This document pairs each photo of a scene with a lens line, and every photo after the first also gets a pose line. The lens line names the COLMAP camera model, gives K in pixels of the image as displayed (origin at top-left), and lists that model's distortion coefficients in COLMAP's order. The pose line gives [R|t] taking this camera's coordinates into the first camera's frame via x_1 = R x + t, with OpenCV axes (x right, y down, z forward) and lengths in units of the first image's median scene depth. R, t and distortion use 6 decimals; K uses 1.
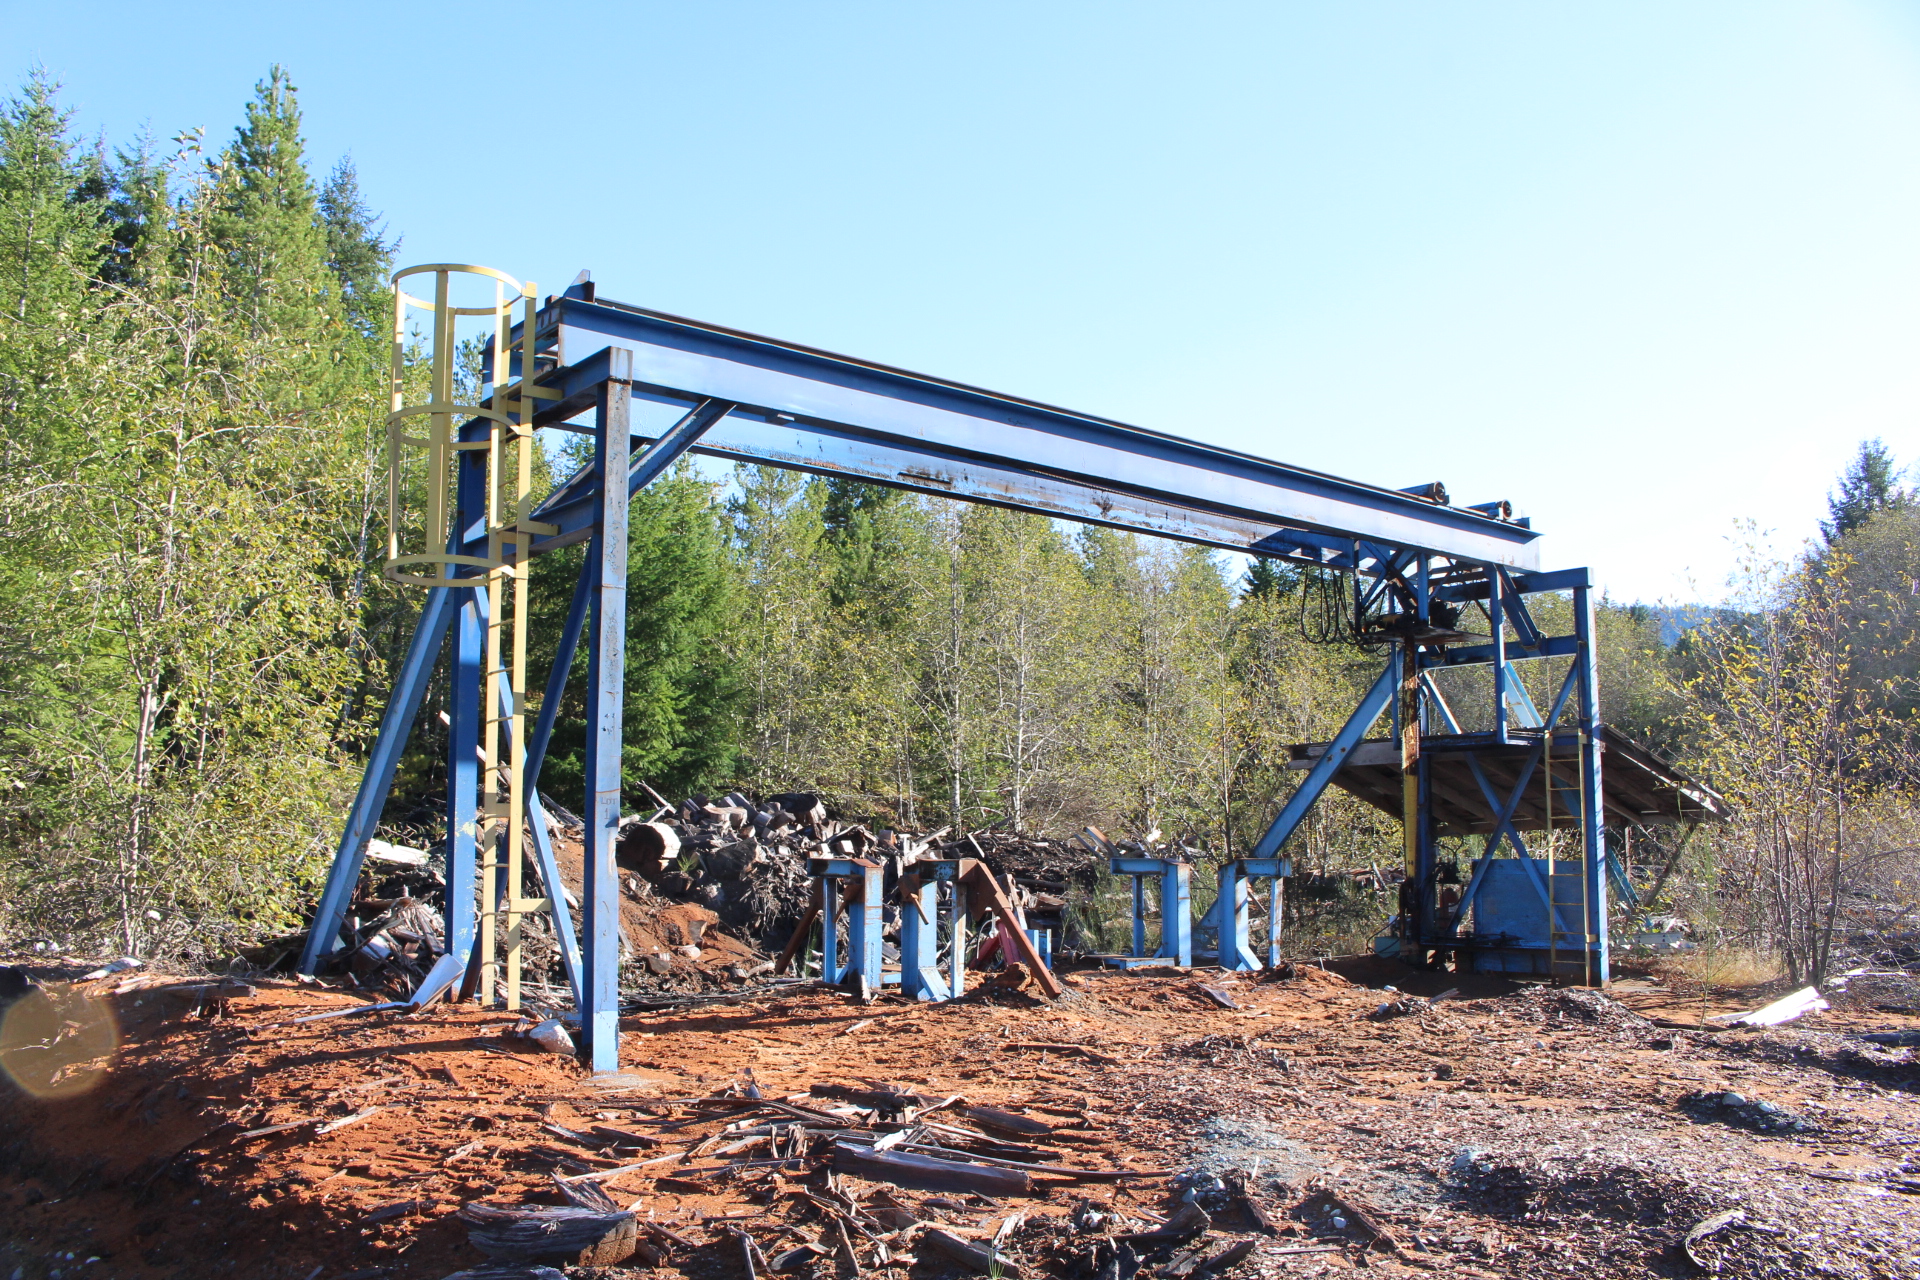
lens RADIAL K [[1584.4, 0, 963.4], [0, 1584.4, 647.2], [0, 0, 1]] dist [-0.099061, 0.017152]
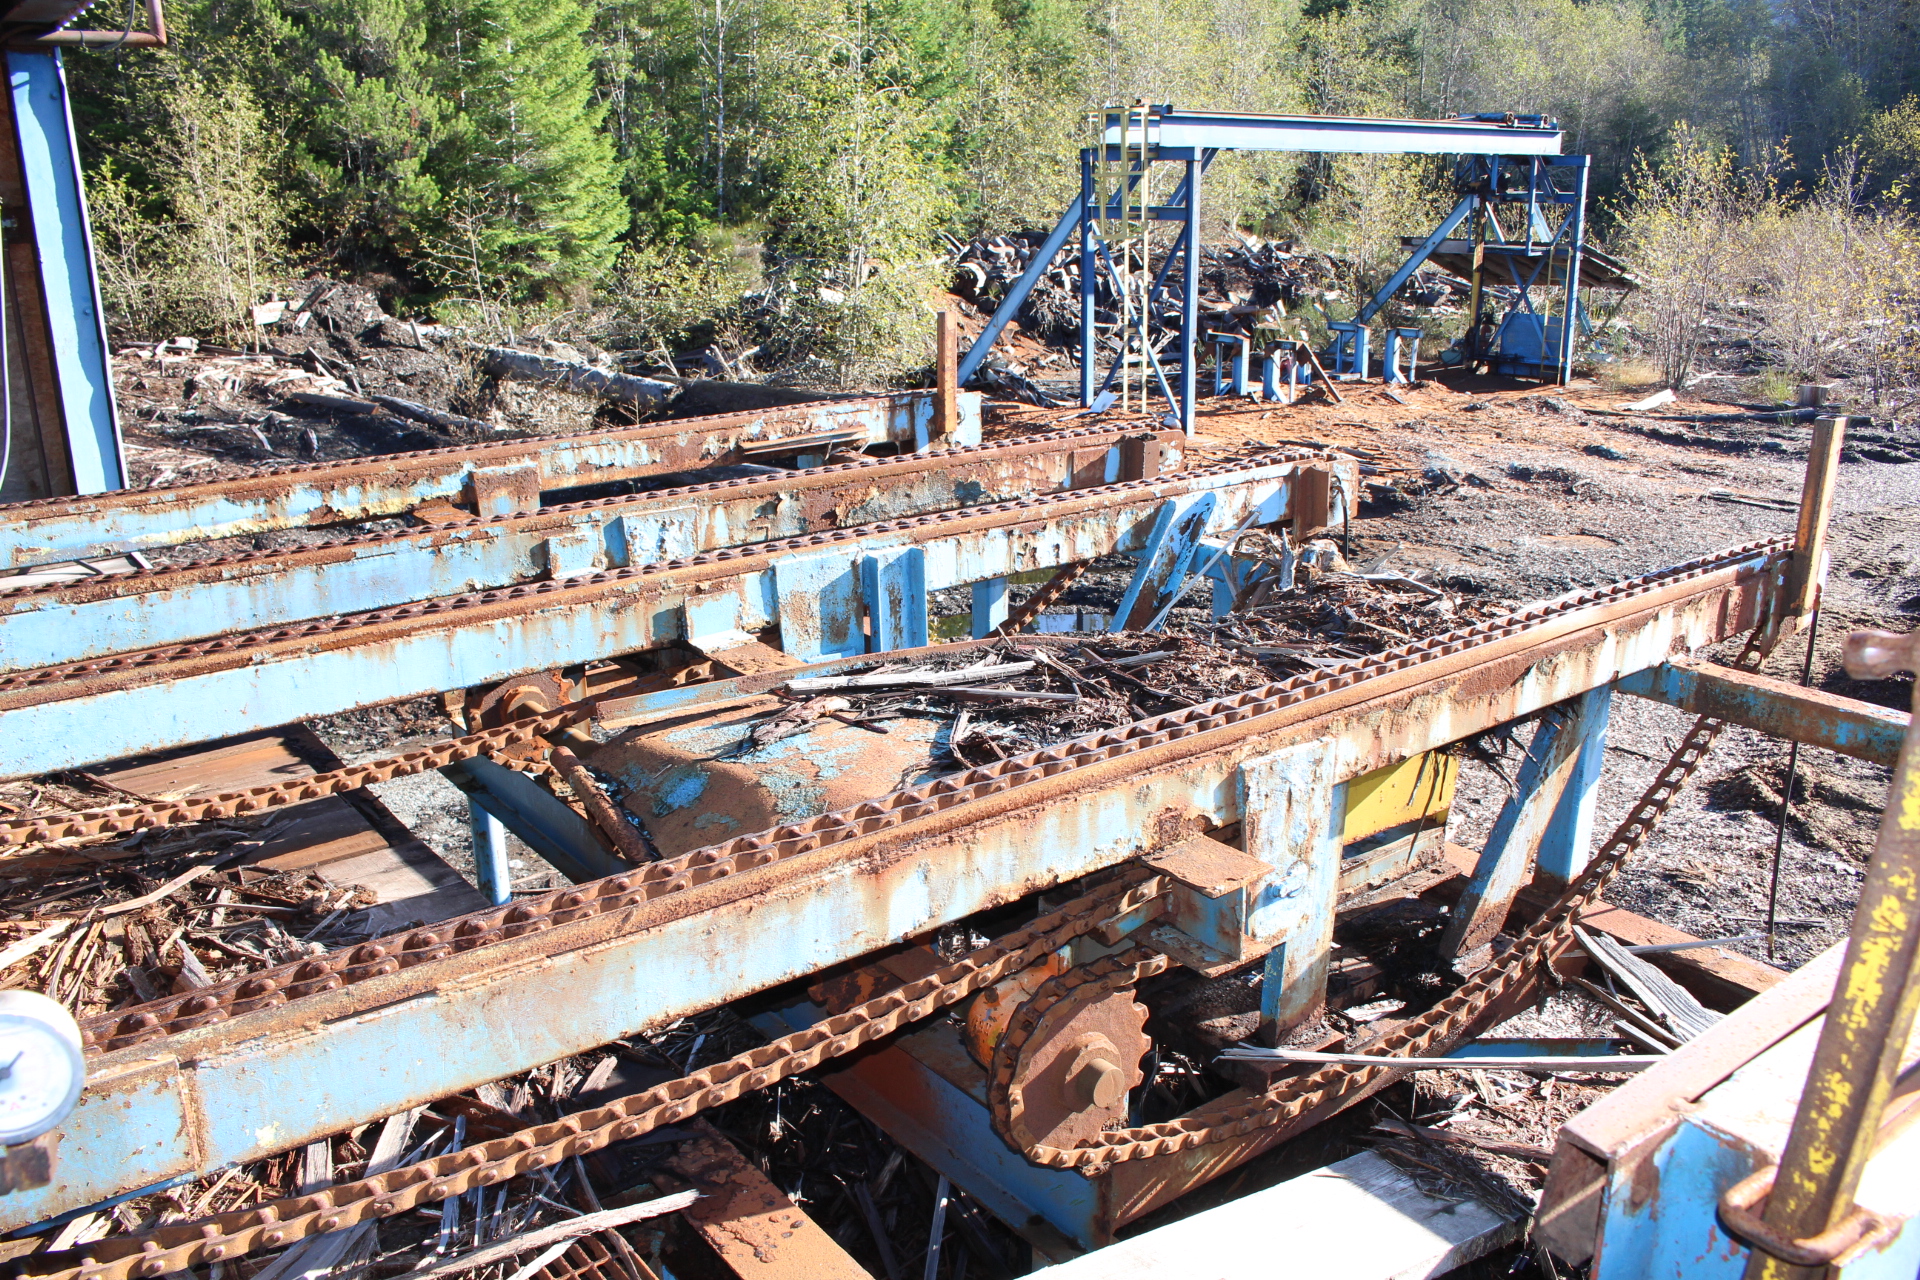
lens RADIAL K [[1584.4, 0, 960.0], [0, 1584.4, 640.7], [0, 0, 1]] dist [-0.099061, 0.017152]
pose [[0.999876, -0.011971, 0.010237, -0.372463], [0.006827, 0.915063, 0.403252, -0.282779], [-0.014194, -0.403132, 0.915032, -0.909305]]
